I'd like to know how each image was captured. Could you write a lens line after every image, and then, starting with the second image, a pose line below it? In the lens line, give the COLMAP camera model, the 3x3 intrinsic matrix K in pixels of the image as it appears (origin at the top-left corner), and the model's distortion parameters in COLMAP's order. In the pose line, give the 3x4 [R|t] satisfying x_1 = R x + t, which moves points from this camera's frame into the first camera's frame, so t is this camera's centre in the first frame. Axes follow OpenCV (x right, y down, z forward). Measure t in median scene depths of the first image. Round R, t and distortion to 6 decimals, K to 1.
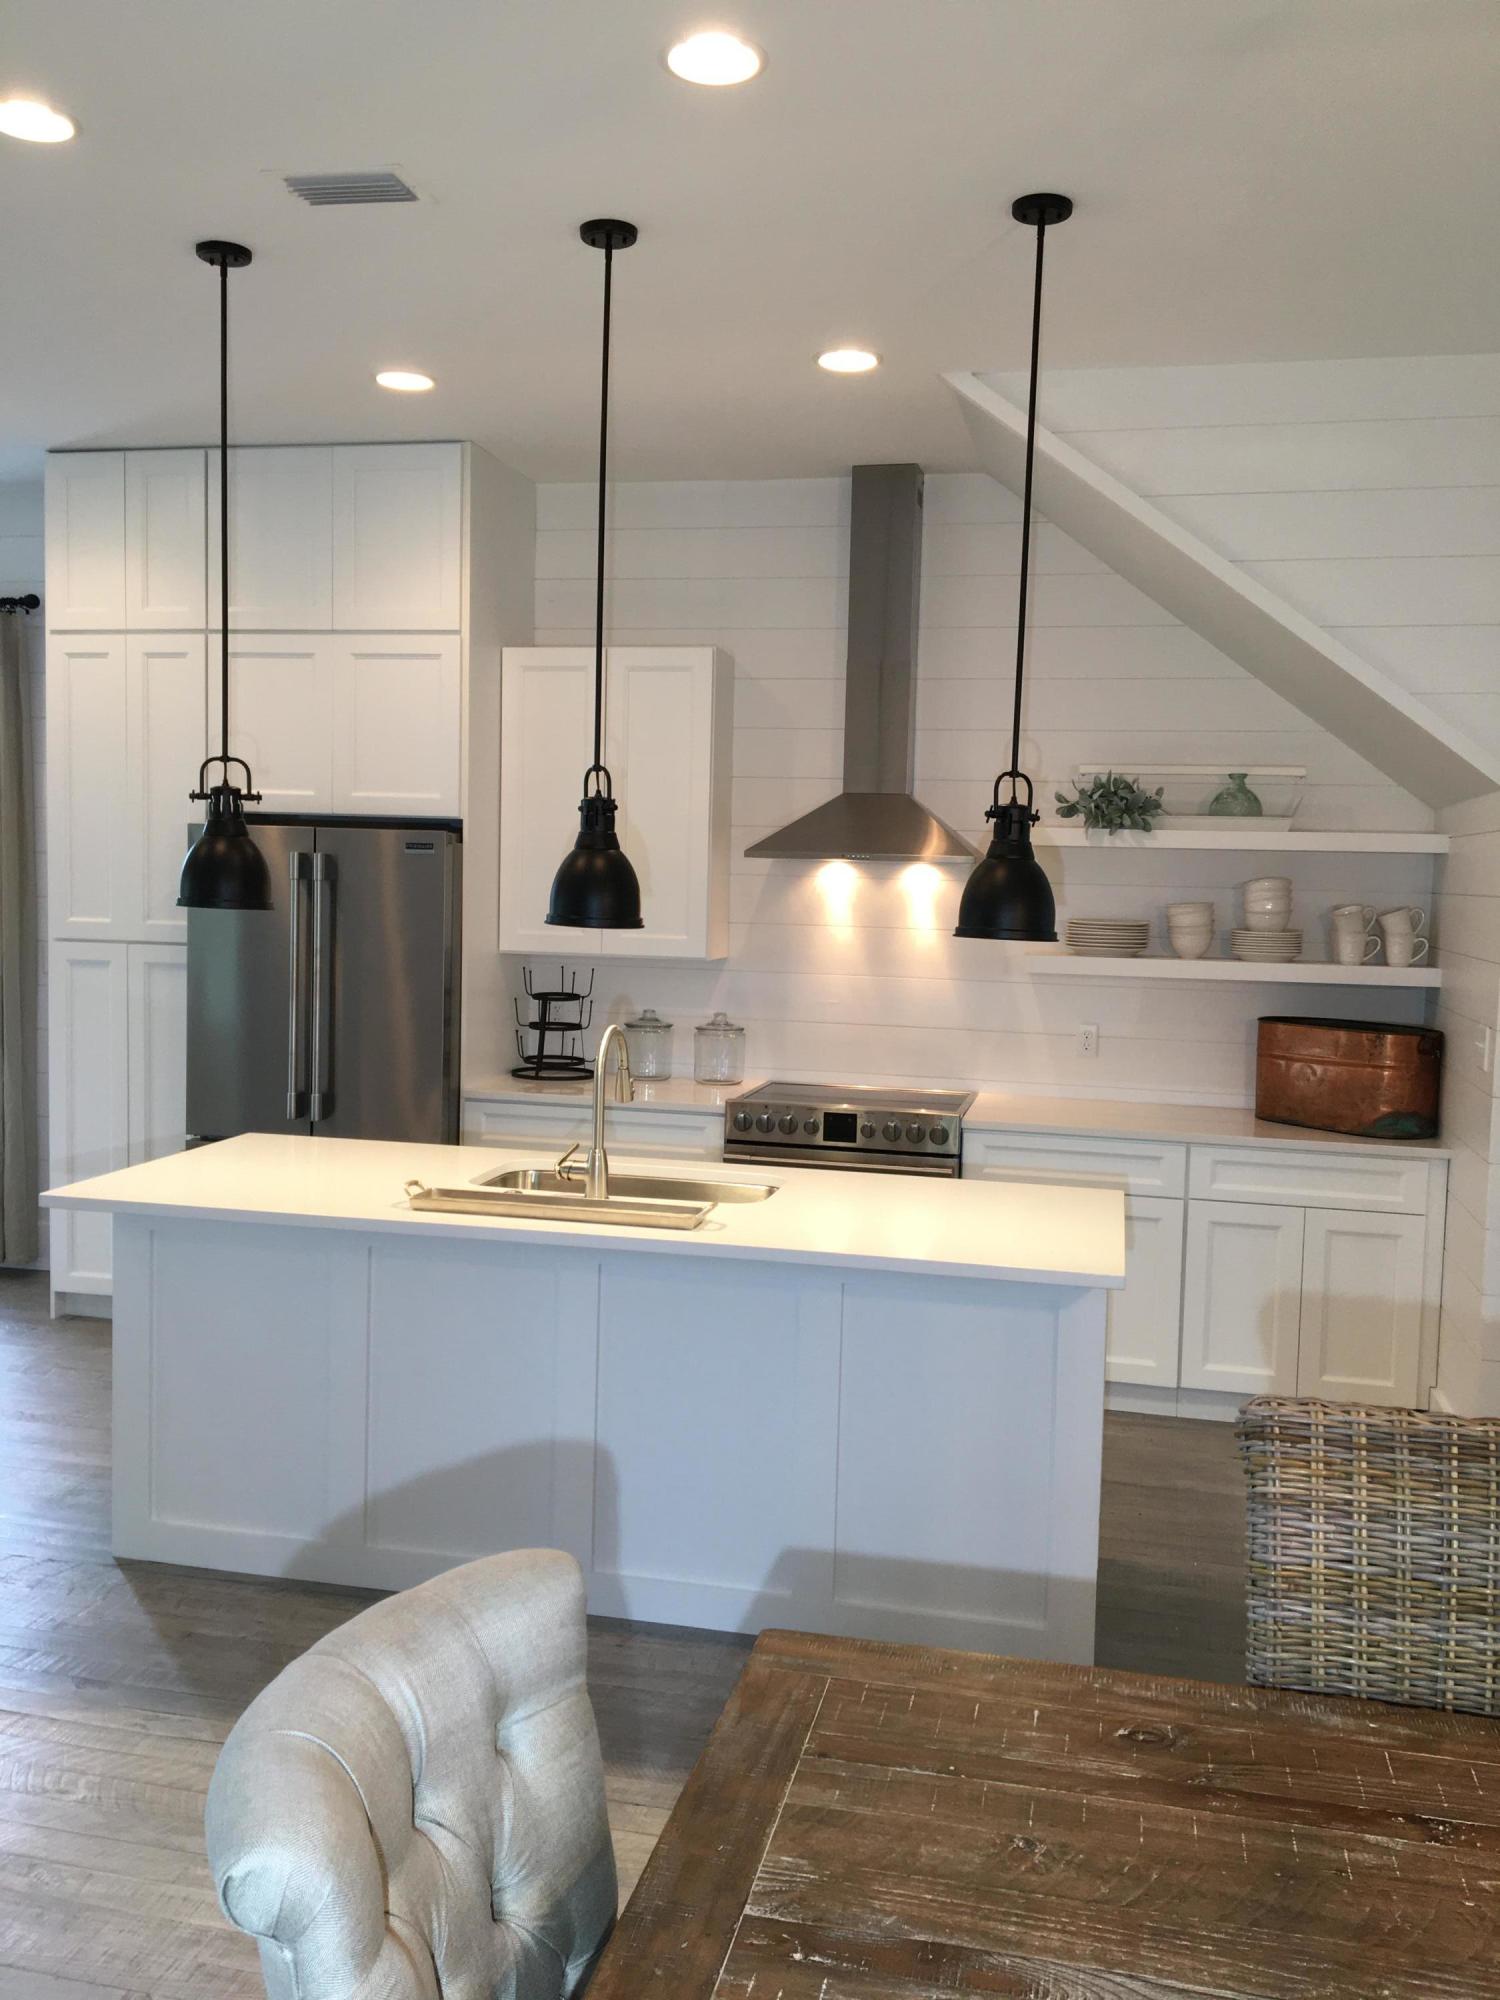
lens RADIAL K [[1679.1, 0, 750.0], [0, 1679.1, 1000.0], [0, 0, 1]] dist [0.109174, -0.230145]
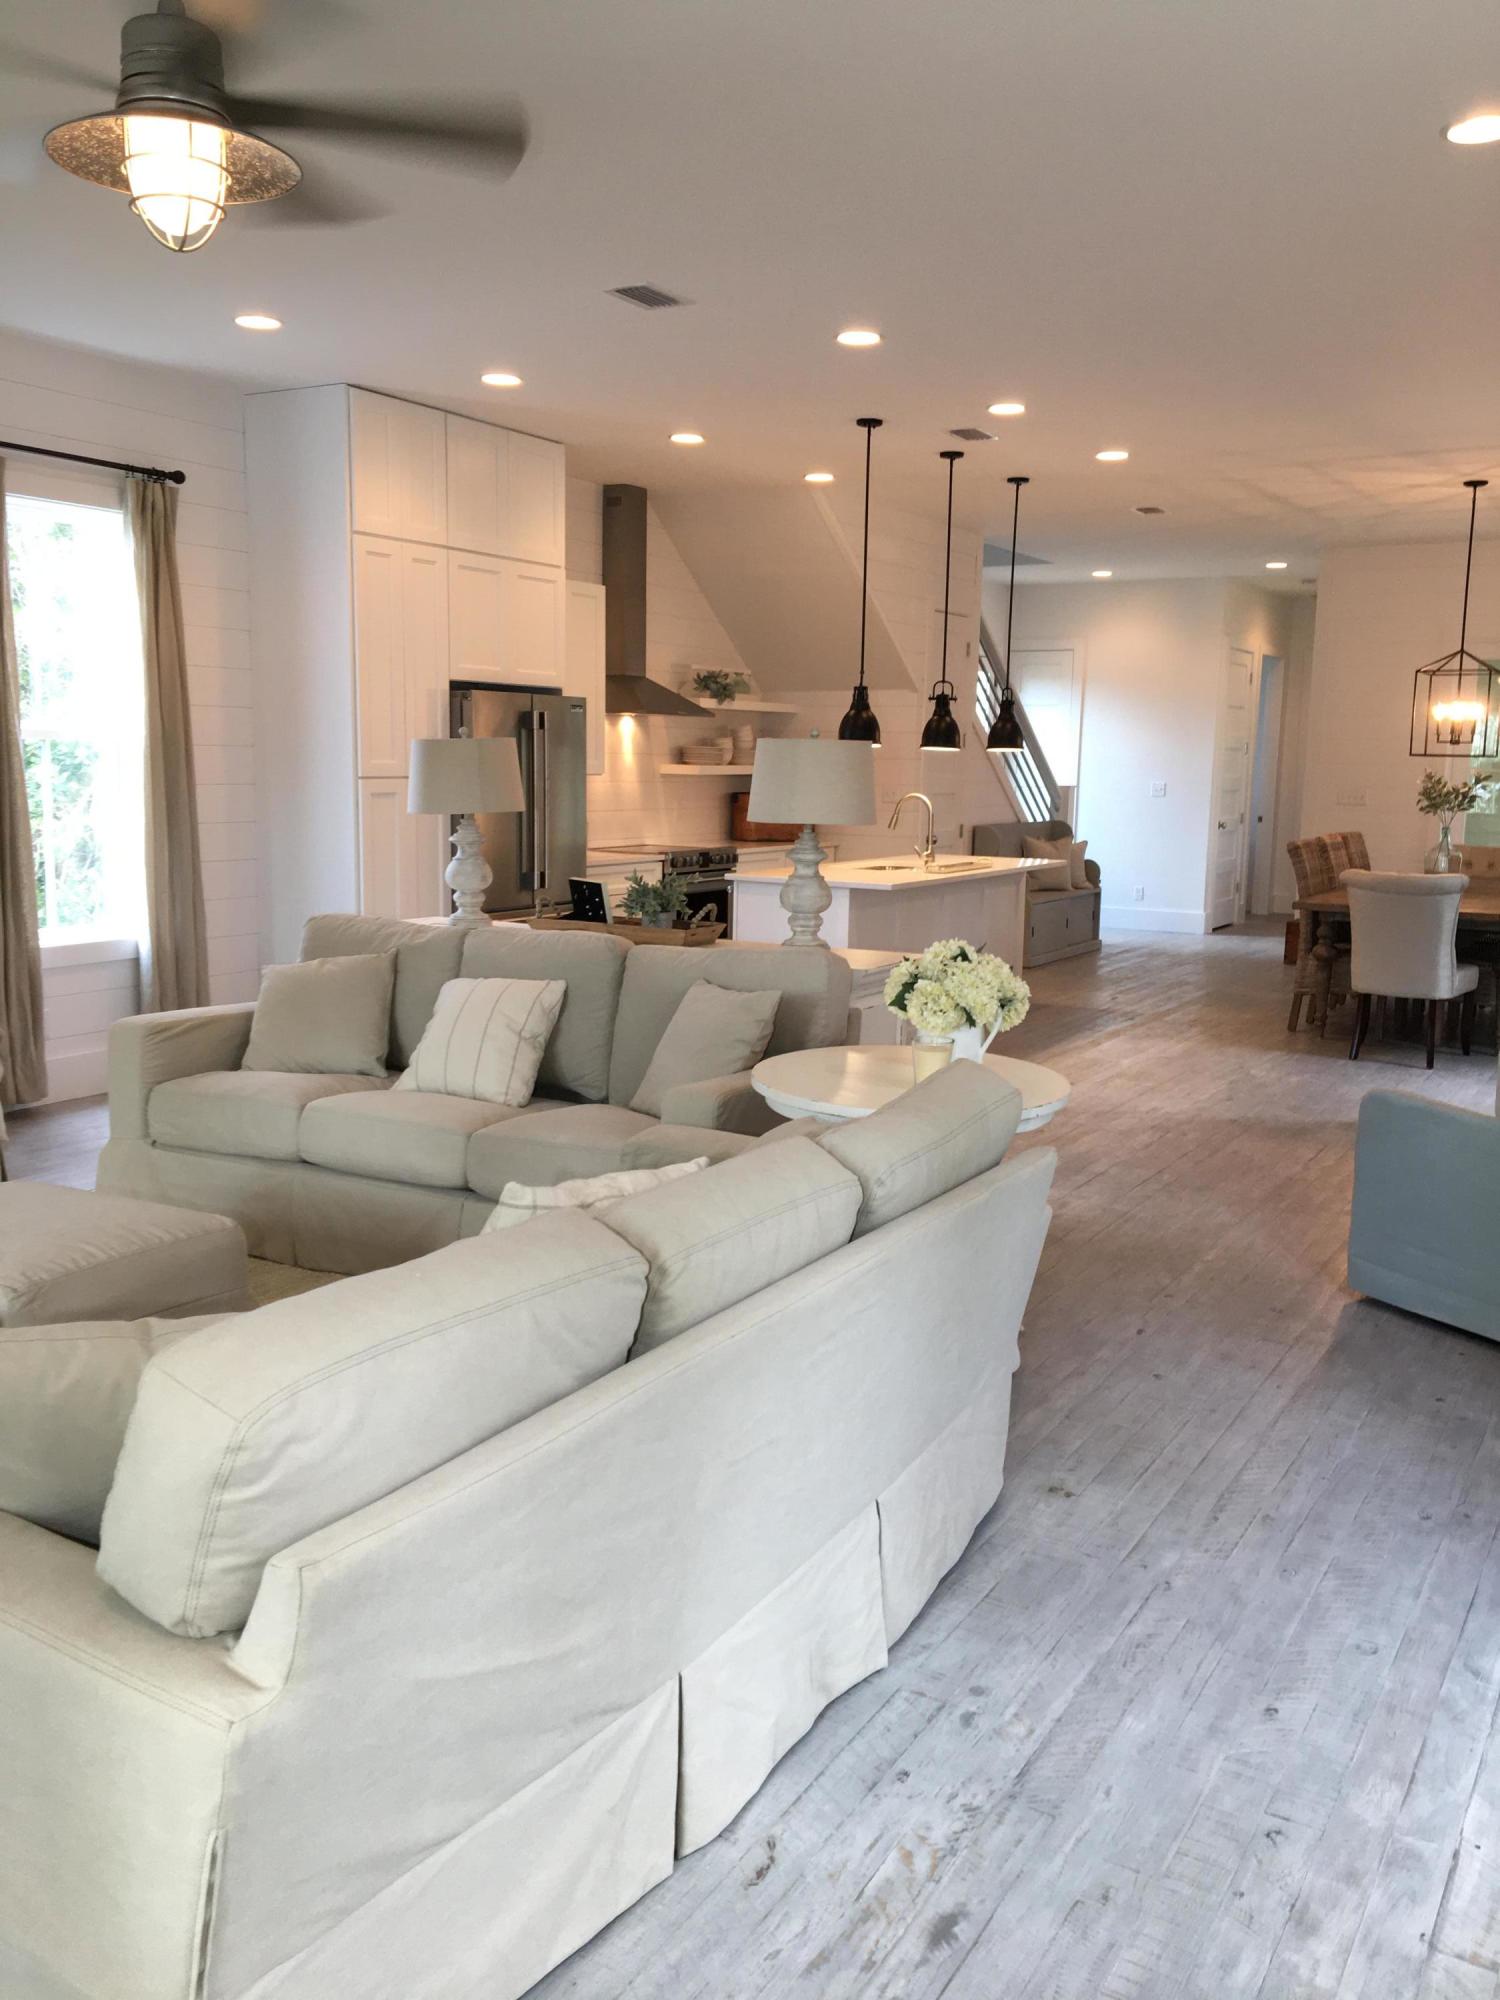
lens RADIAL K [[1679.3, 0, 750.0], [0, 1679.3, 1000.0], [0, 0, 1]] dist [0.013289, 0.006723]
pose [[0.290656, -0.162140, 0.942990, -1.591768], [0.071543, 0.986462, 0.147563, -0.038955], [-0.954149, 0.024575, 0.298321, 0.368734]]
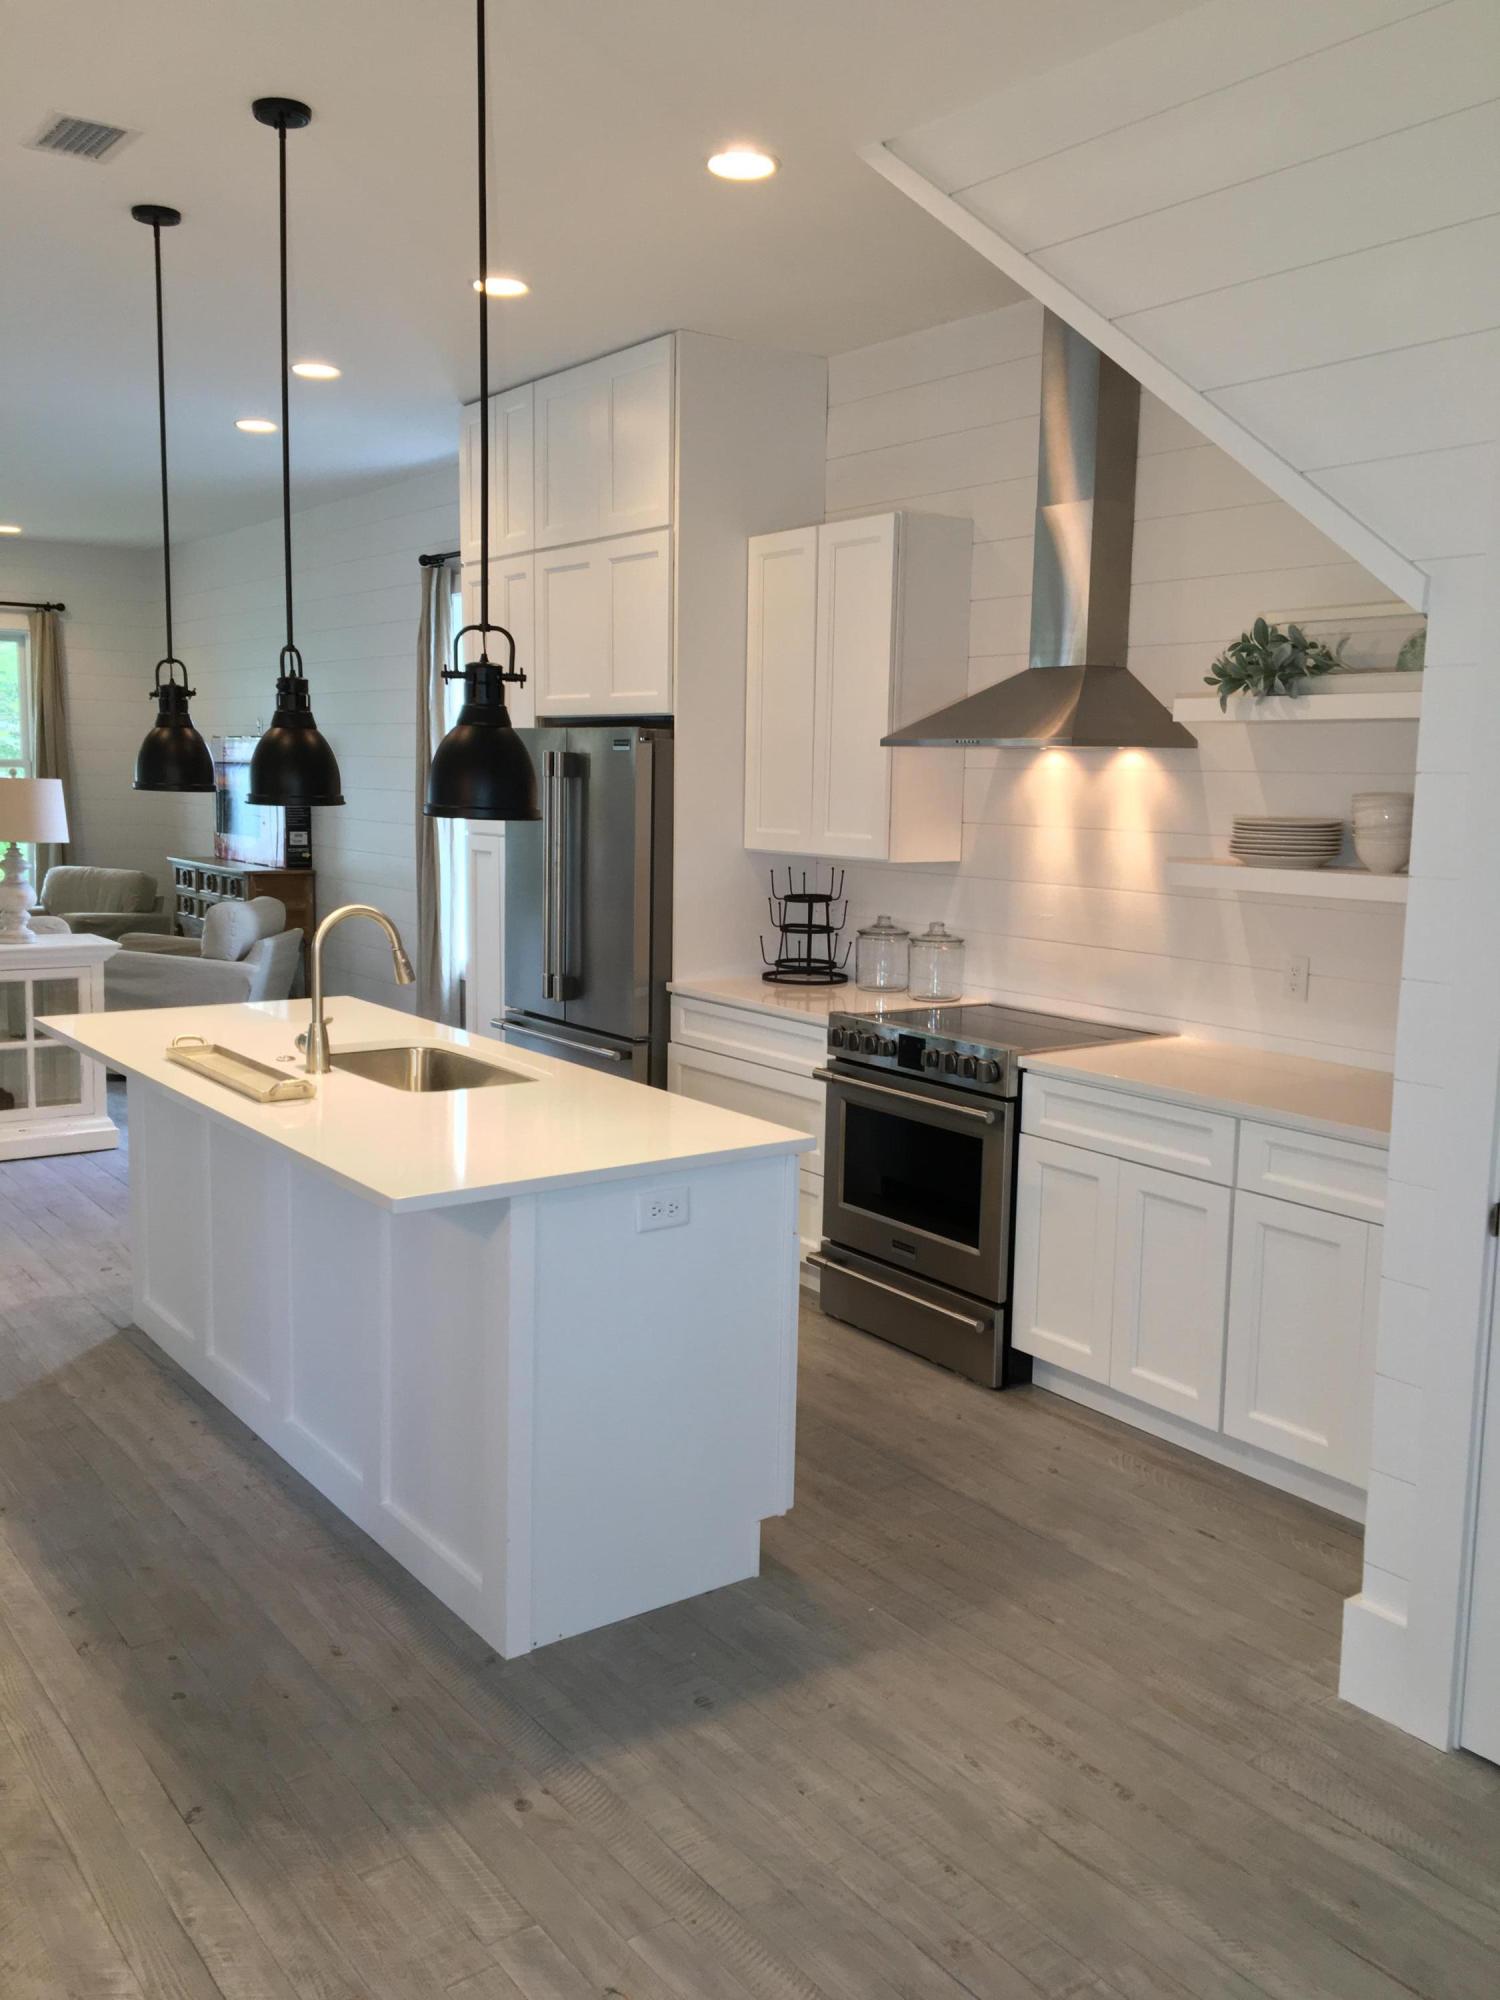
lens RADIAL K [[1679.3, 0, 750.0], [0, 1679.3, 1000.0], [0, 0, 1]] dist [0.013289, 0.006723]
pose [[0.751203, 0.076150, -0.655665, 0.547491], [-0.049134, 0.997018, 0.059502, 0.000638], [0.658241, -0.012482, 0.752704, 0.281797]]
